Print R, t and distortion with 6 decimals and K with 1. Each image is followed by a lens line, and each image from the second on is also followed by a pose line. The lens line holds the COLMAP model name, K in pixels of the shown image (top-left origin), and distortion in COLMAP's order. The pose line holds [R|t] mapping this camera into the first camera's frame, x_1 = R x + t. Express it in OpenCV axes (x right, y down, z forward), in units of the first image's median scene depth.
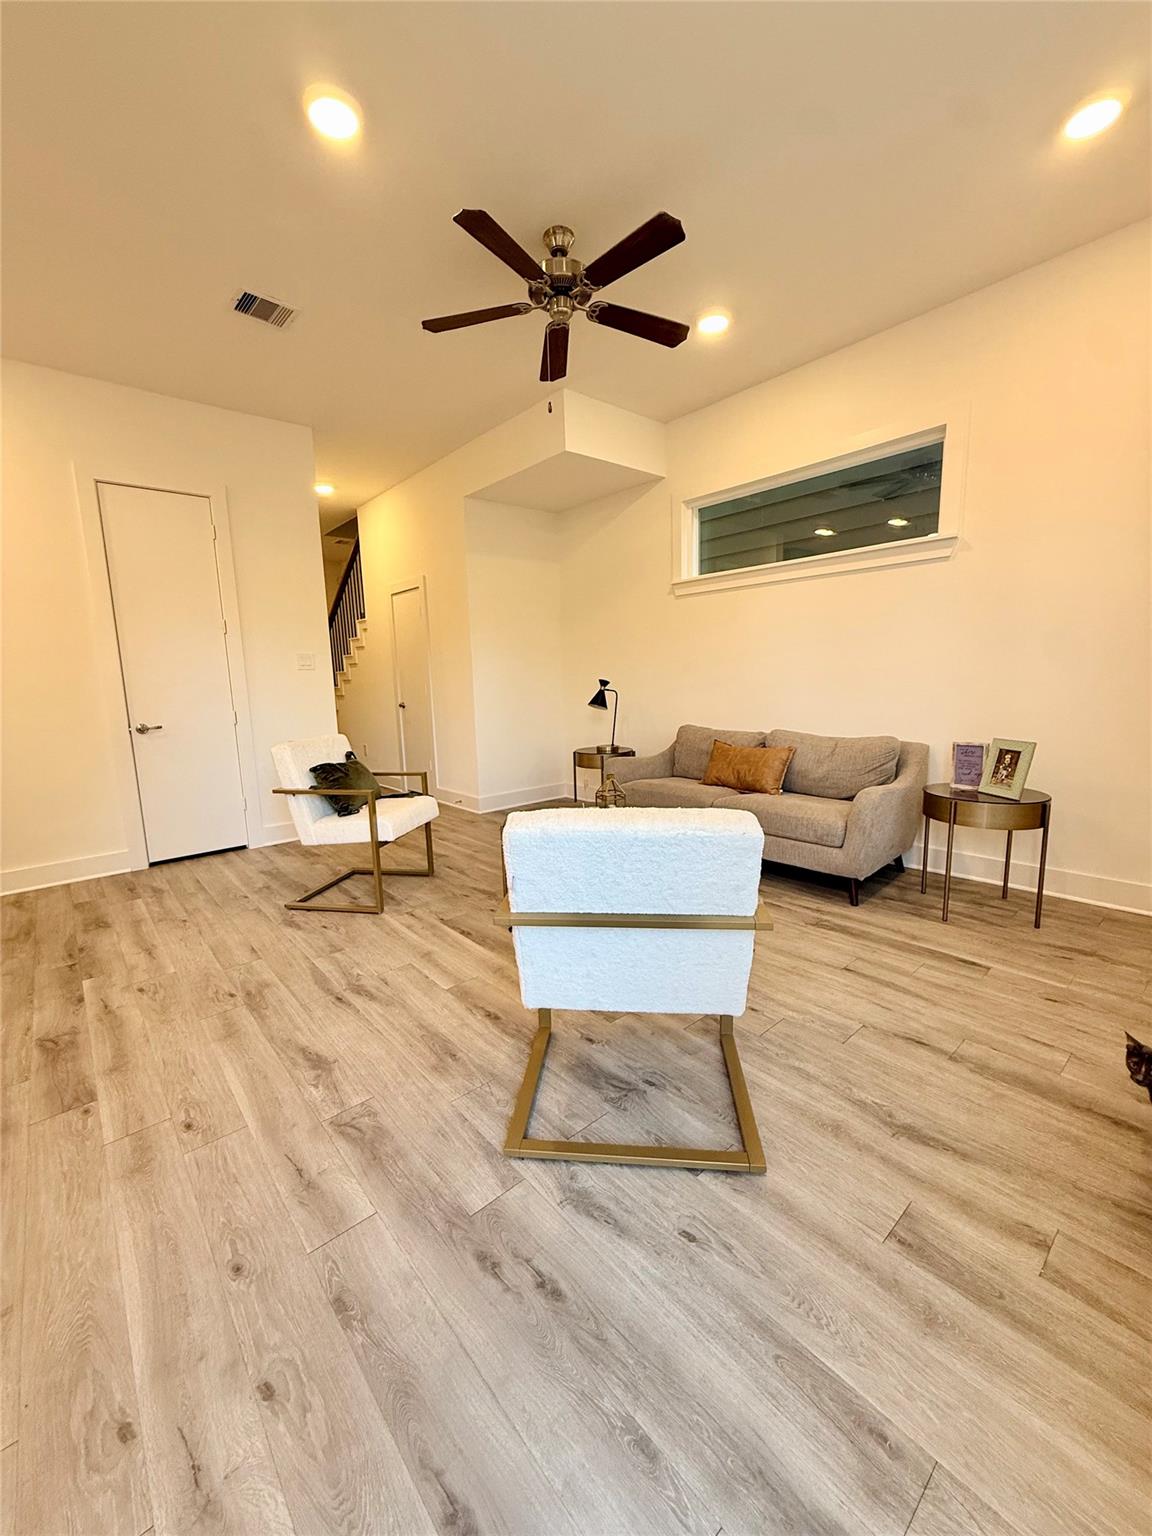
lens RADIAL K [[610.5, 0, 575.6], [0, 610.5, 765.1], [0, 0, 1]] dist [0.000813, 0.000135]
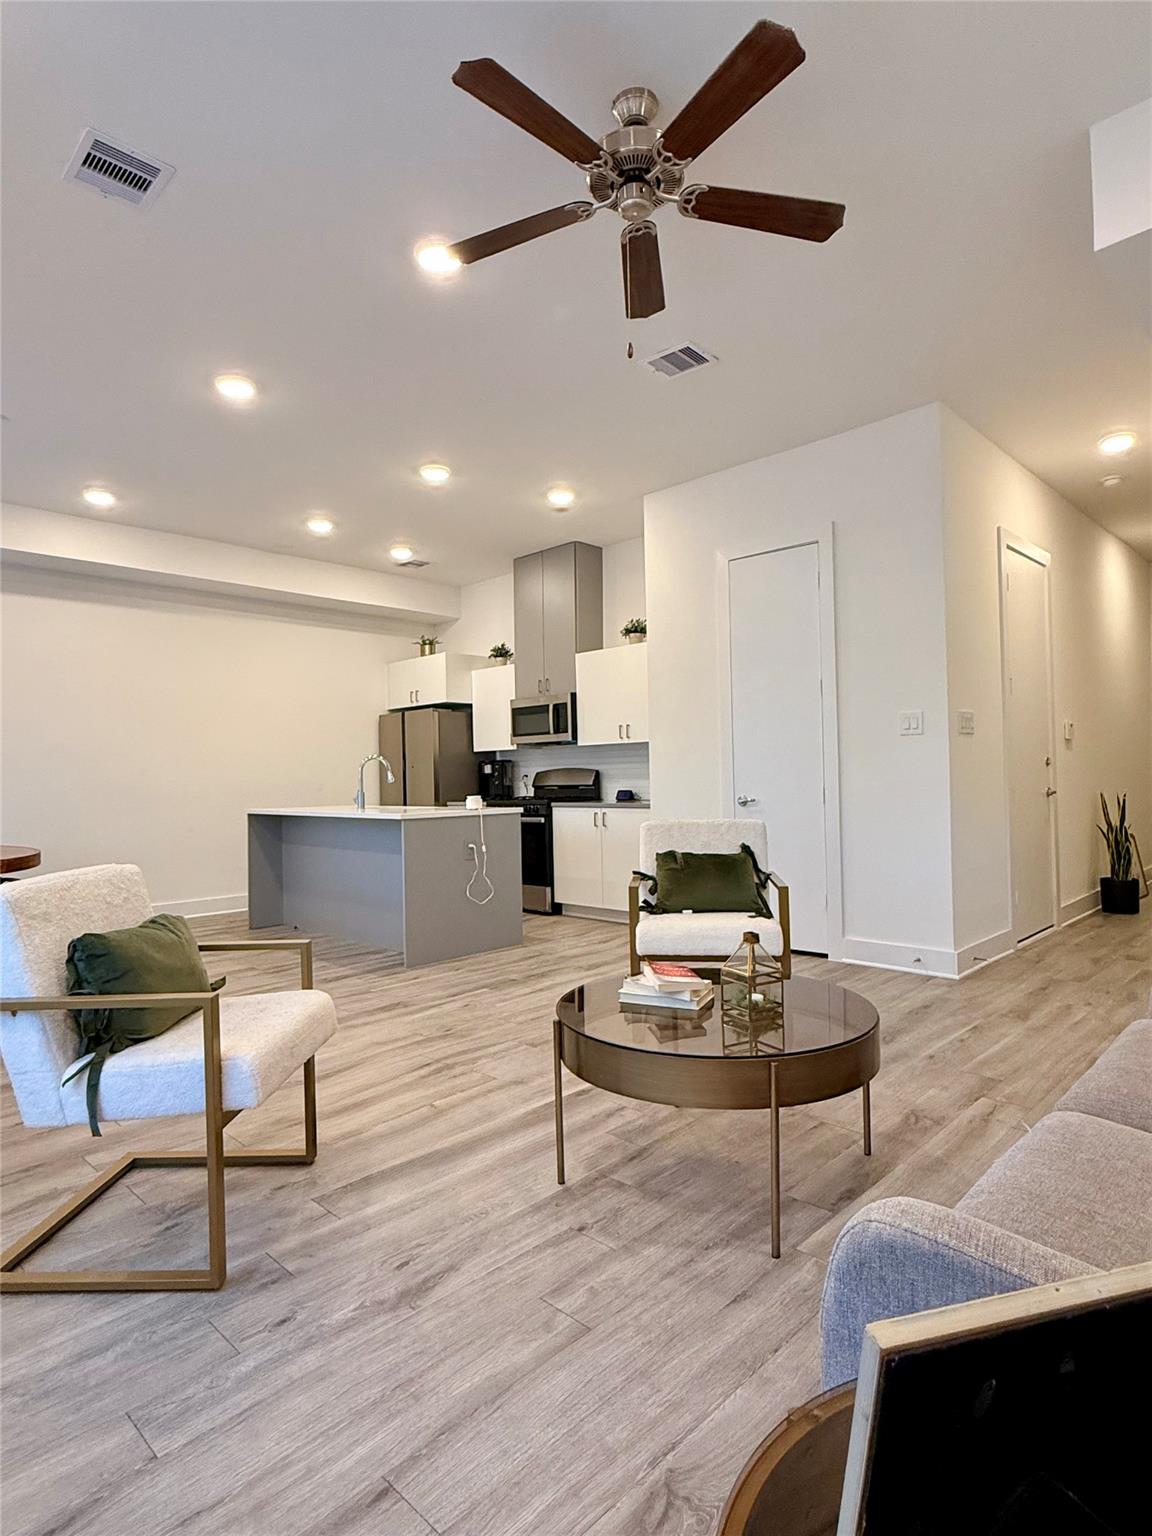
lens RADIAL K [[846.3, 0, 576.0], [0, 846.3, 768.0], [0, 0, 1]] dist [0.002100, -0.000558]
pose [[0.083763, 0.018027, -0.996323, 0.847837], [-0.127886, 0.991763, 0.007193, -0.122249], [0.988245, 0.126813, 0.085379, 0.877009]]
